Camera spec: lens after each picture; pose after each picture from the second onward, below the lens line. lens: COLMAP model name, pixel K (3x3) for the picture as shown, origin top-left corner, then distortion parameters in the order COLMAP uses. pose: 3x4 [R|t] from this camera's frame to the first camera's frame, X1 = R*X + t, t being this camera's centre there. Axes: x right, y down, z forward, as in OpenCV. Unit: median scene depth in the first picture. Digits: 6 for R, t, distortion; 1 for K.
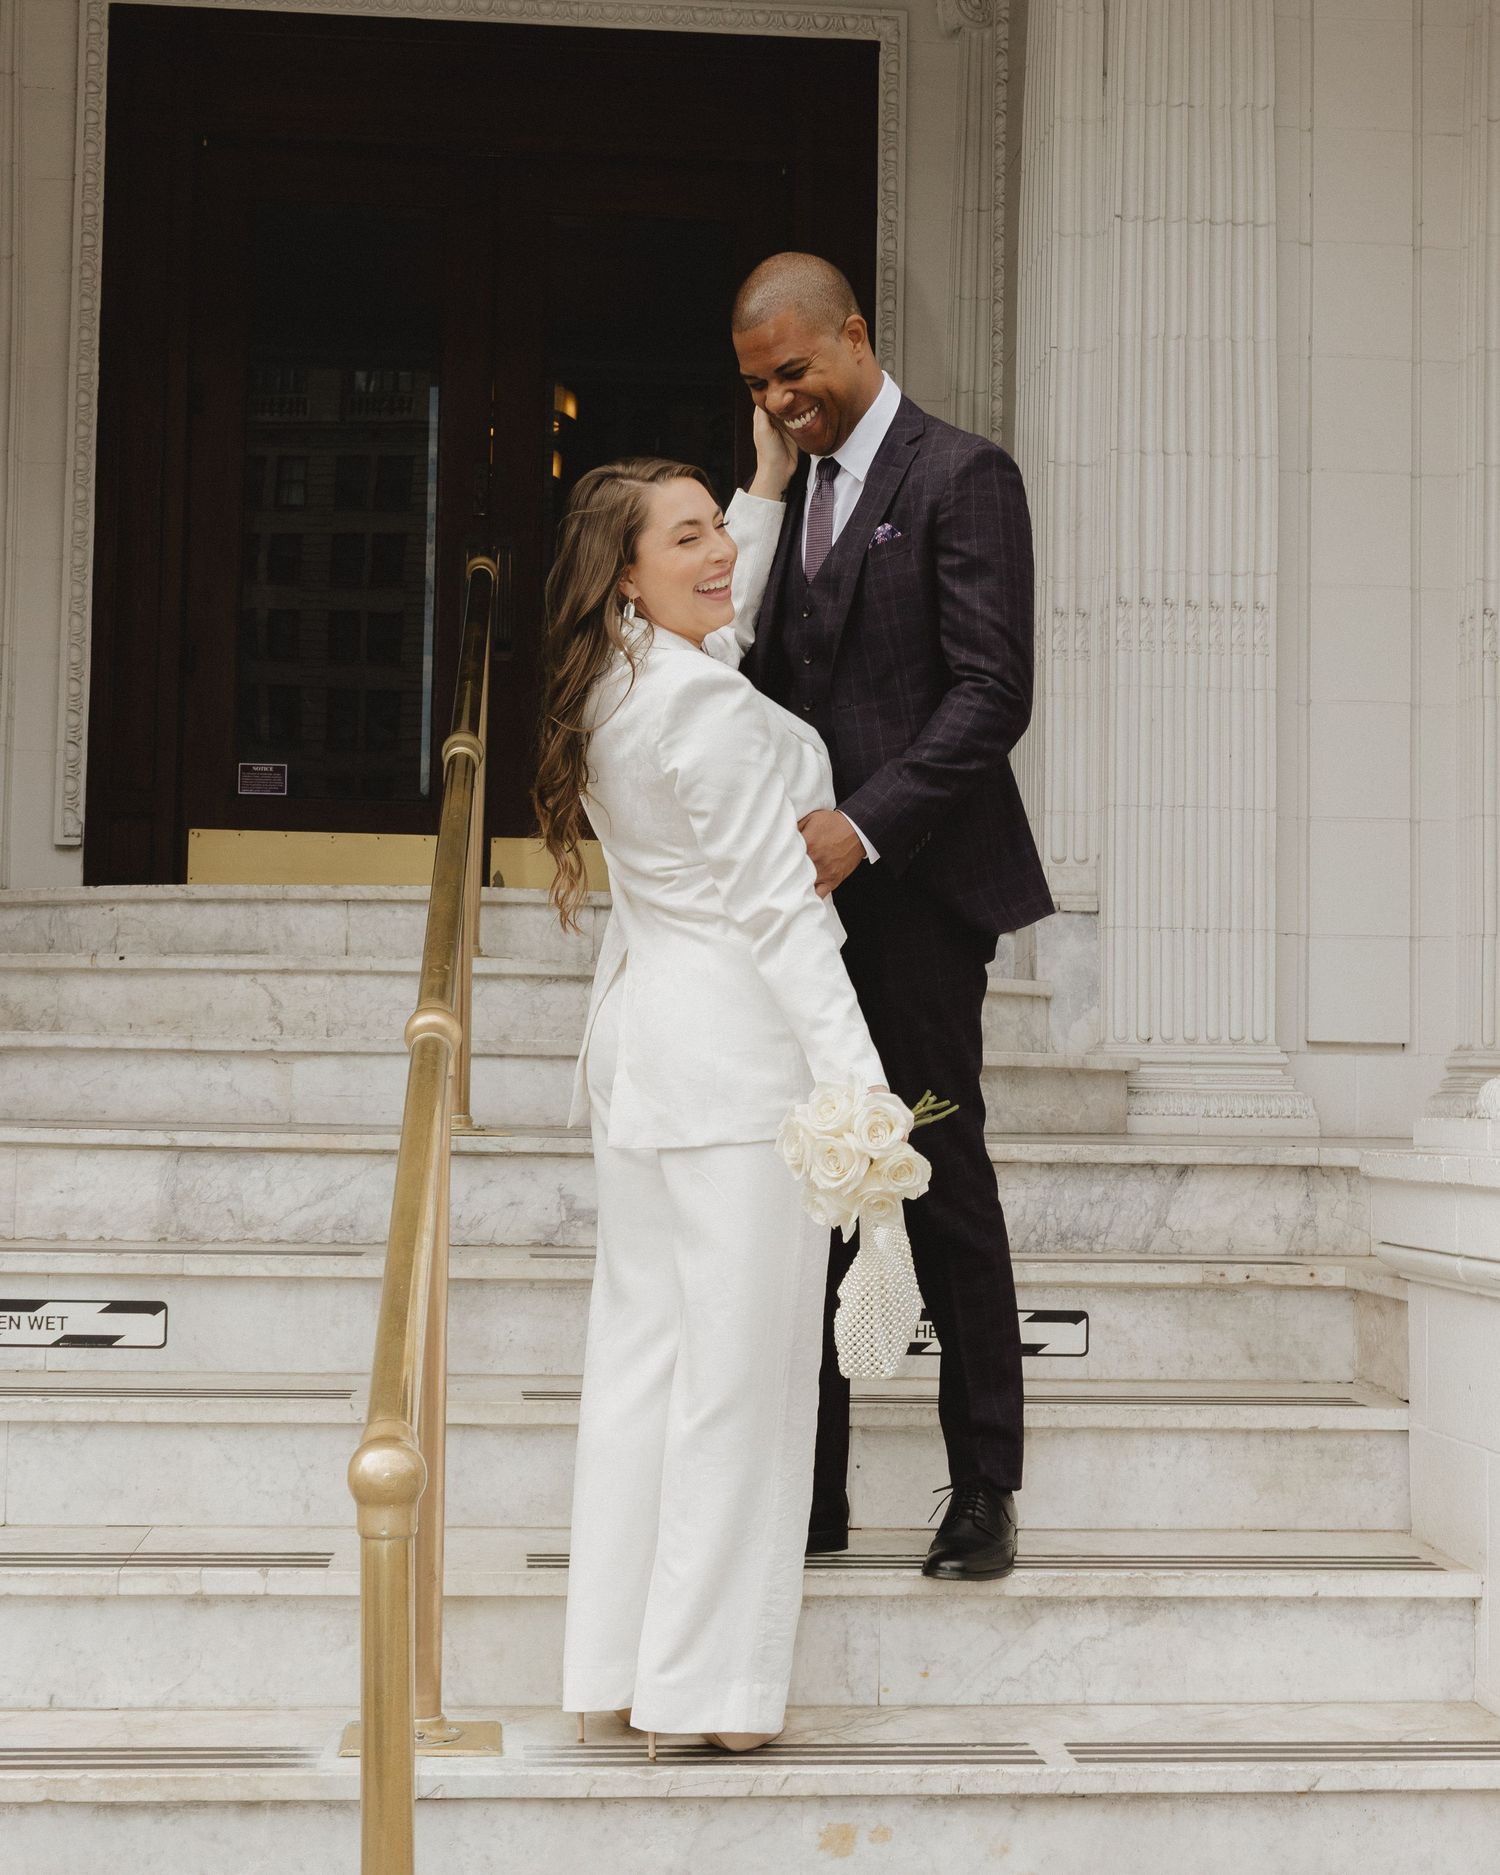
lens RADIAL K [[2405.7, 0, 753.1], [0, 2405.7, 948.4], [0, 0, 1]] dist [0.030774, 0.000000]
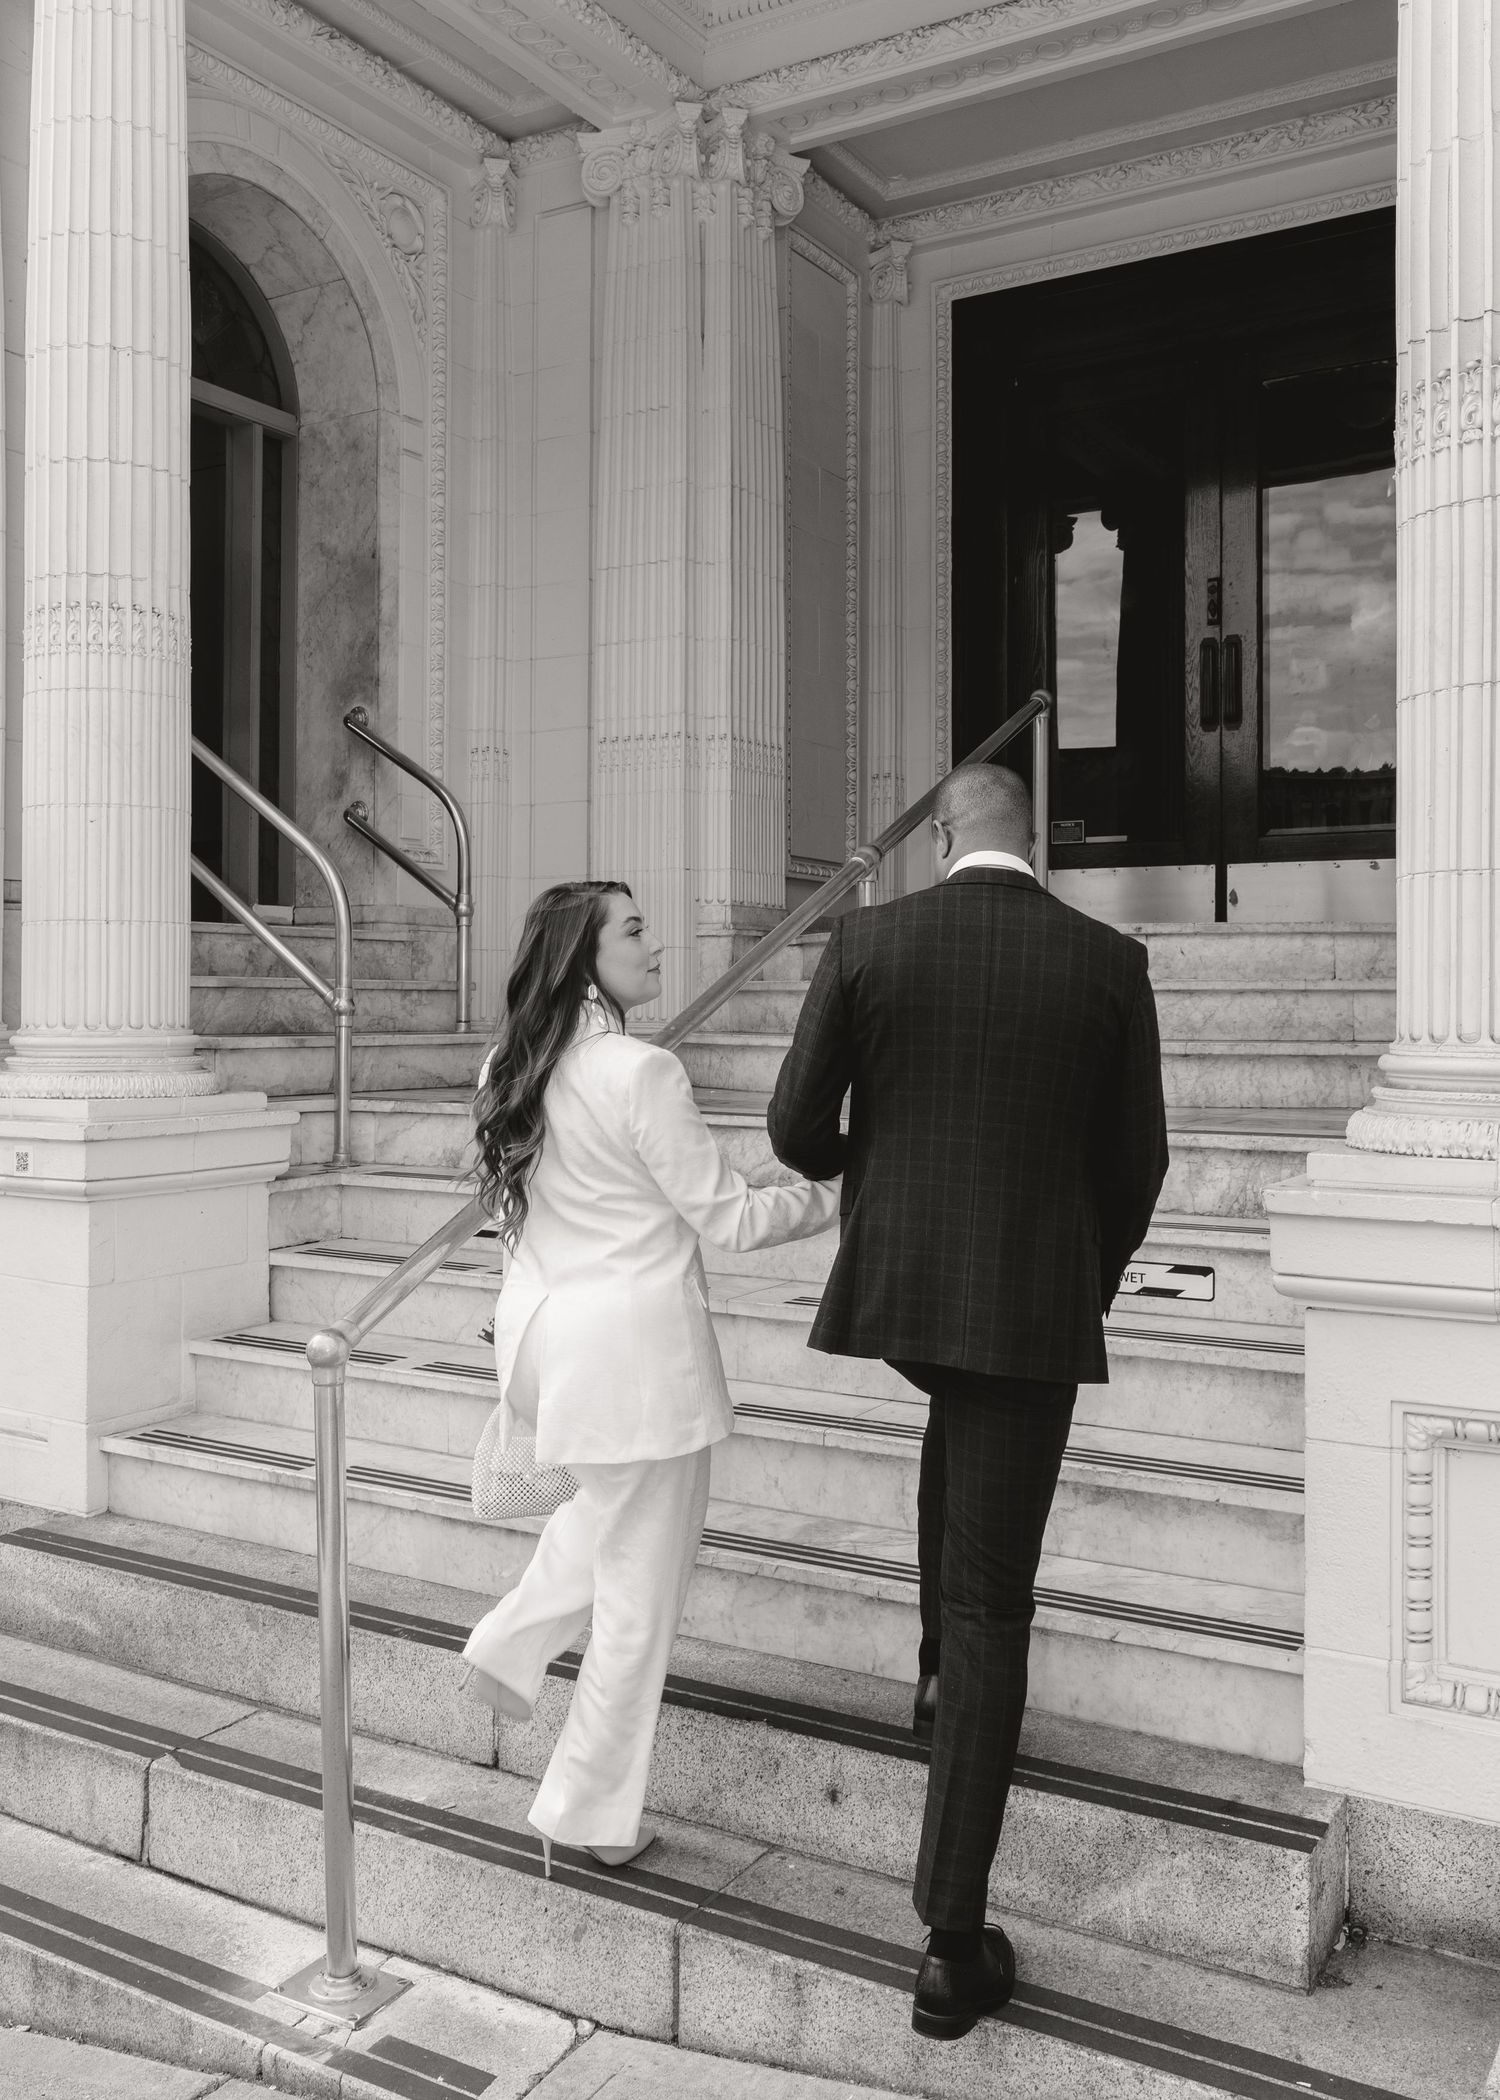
lens RADIAL K [[1803.4, 0, 748.4], [0, 1803.4, 1028.3], [0, 0, 1]] dist [0.015084, 0.010134]
pose [[0.816335, -0.009127, -0.577507, 0.589459], [0.048226, 0.997461, 0.052405, -0.050277], [0.575562, -0.070630, 0.814702, 0.076552]]
